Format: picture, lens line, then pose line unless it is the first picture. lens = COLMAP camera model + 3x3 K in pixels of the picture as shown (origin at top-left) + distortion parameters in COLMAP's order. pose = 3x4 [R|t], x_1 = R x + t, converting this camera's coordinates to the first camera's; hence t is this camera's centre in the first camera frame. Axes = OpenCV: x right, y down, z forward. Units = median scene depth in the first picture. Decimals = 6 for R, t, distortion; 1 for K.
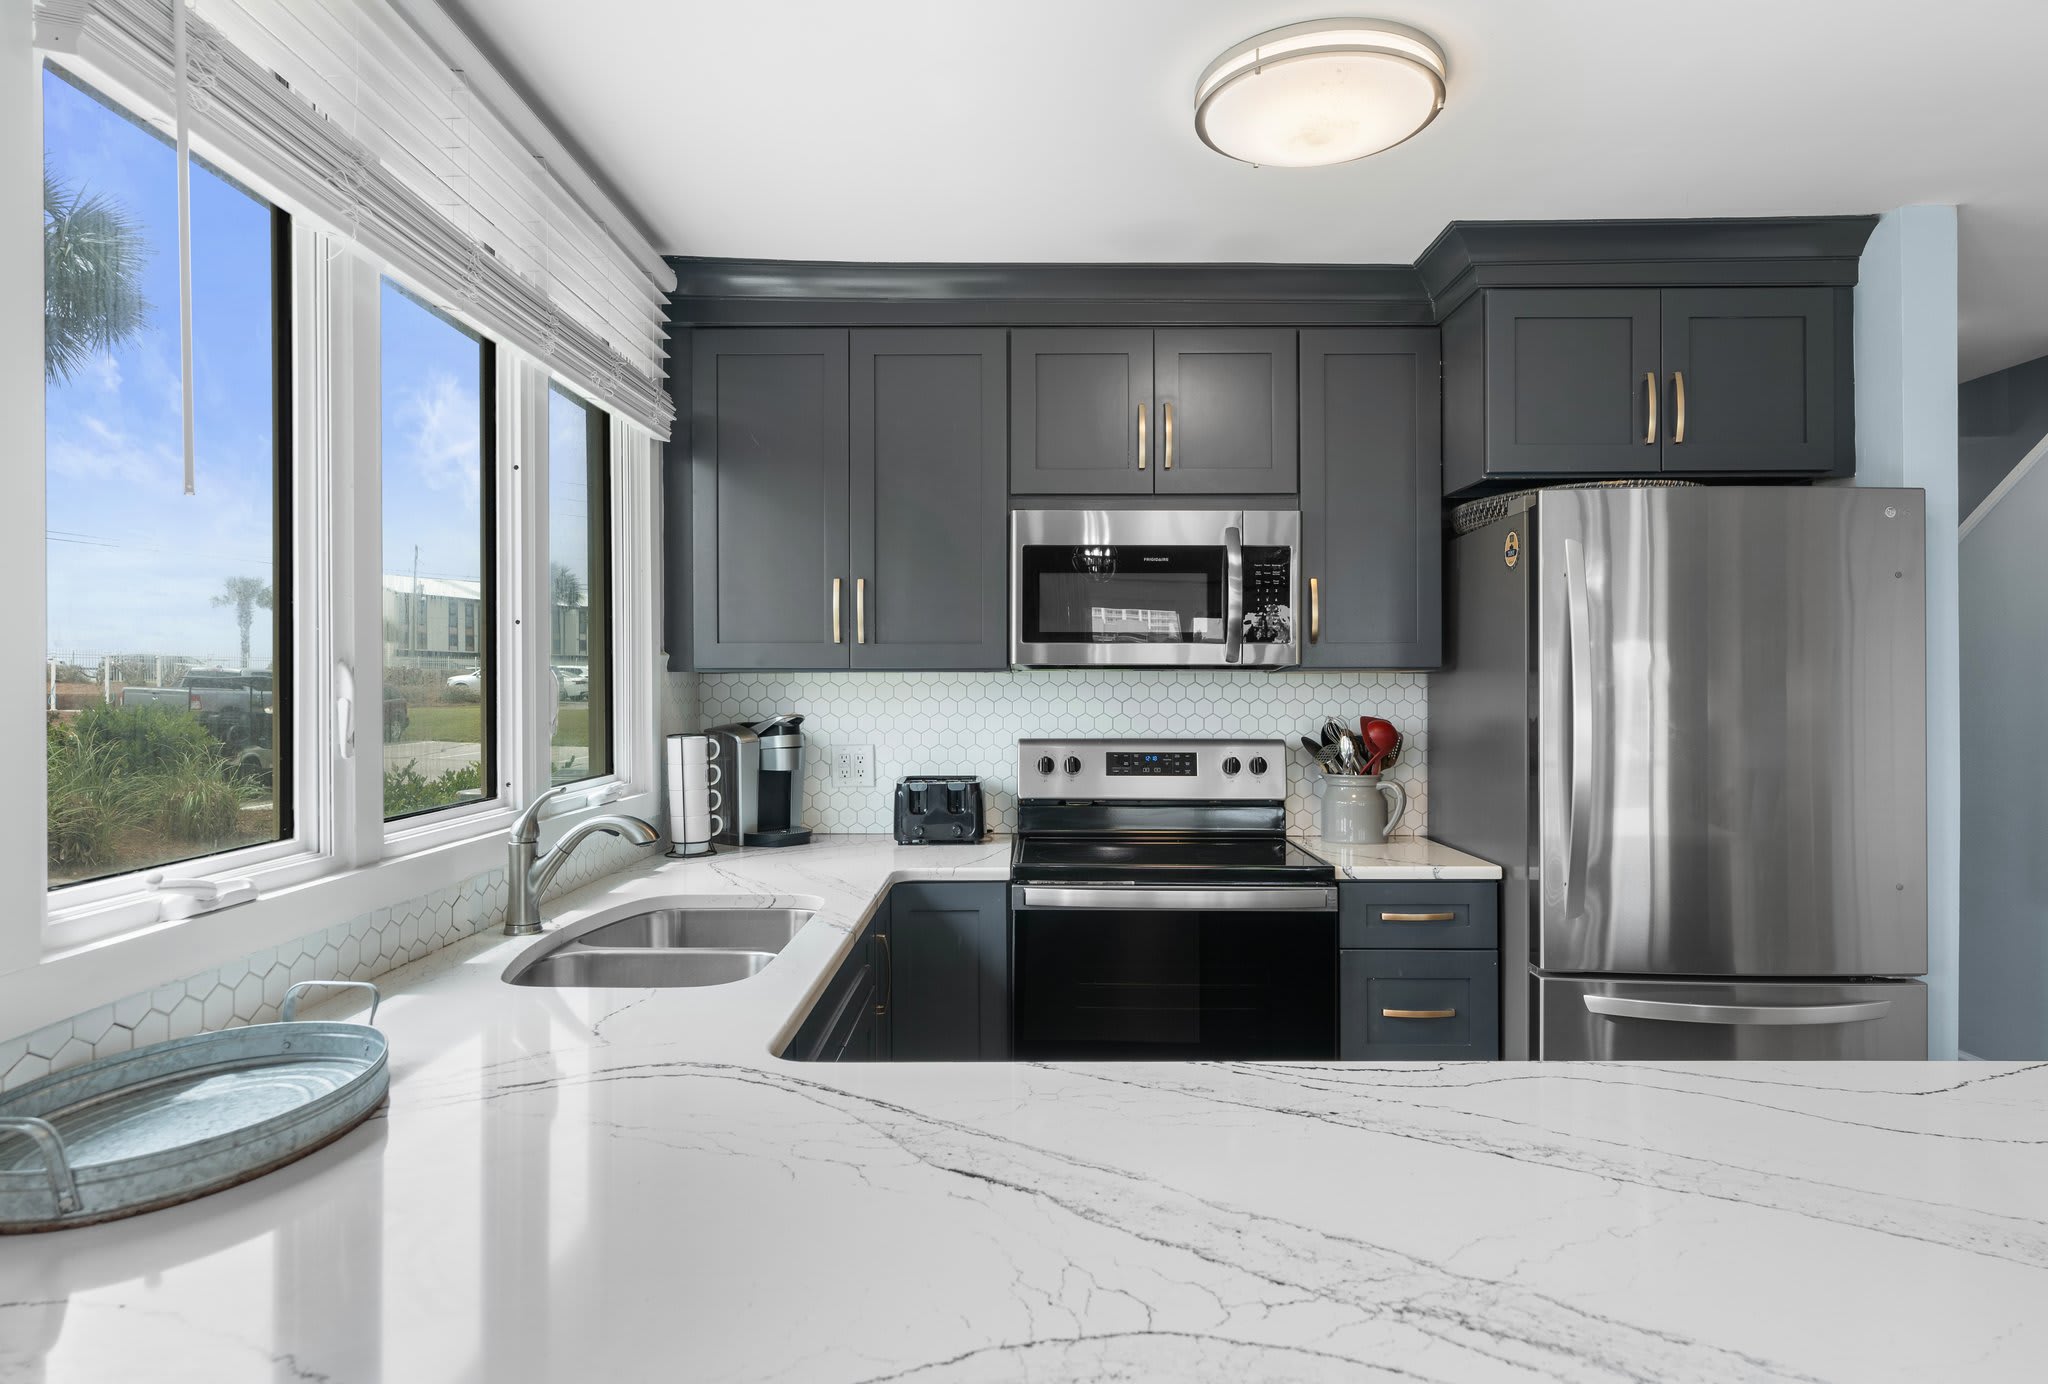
lens RADIAL K [[1172.4, 0, 1024.0], [0, 1172.4, 692.0], [0, 0, 1]] dist [-0.004337, 0.001496]
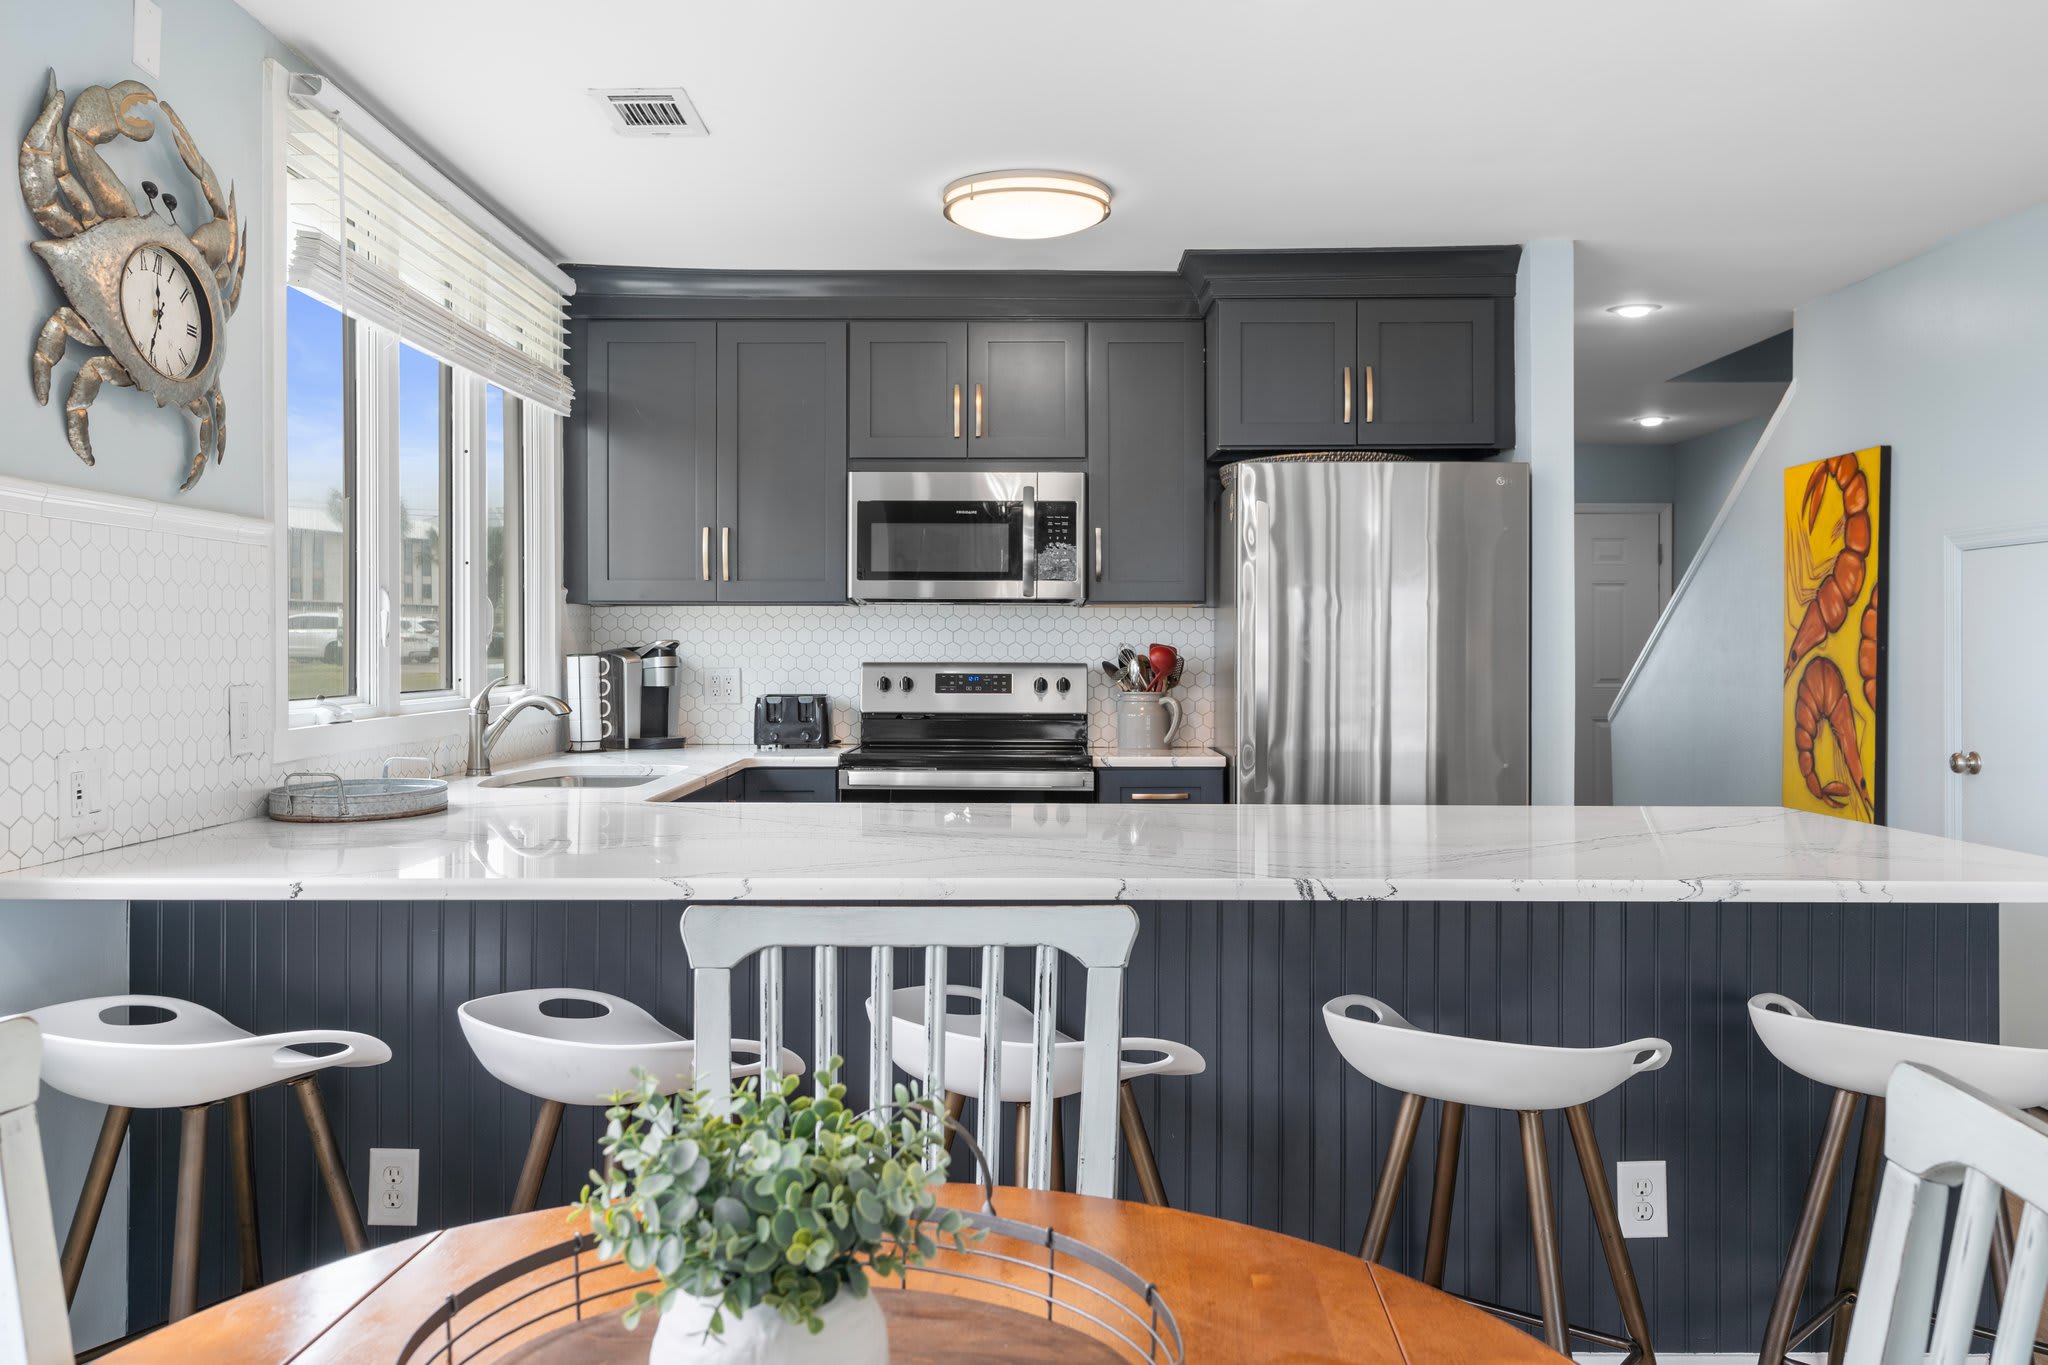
lens RADIAL K [[1627.9, 0, 1013.6], [0, 1627.9, 659.3], [0, 0, 1]] dist [0.002843, -0.004536]
pose [[0.999998, 0.001812, -0.000993, 0.161233], [-0.001811, 0.999998, 0.000503, 0.038792], [0.000994, -0.000501, 0.999999, -0.687065]]
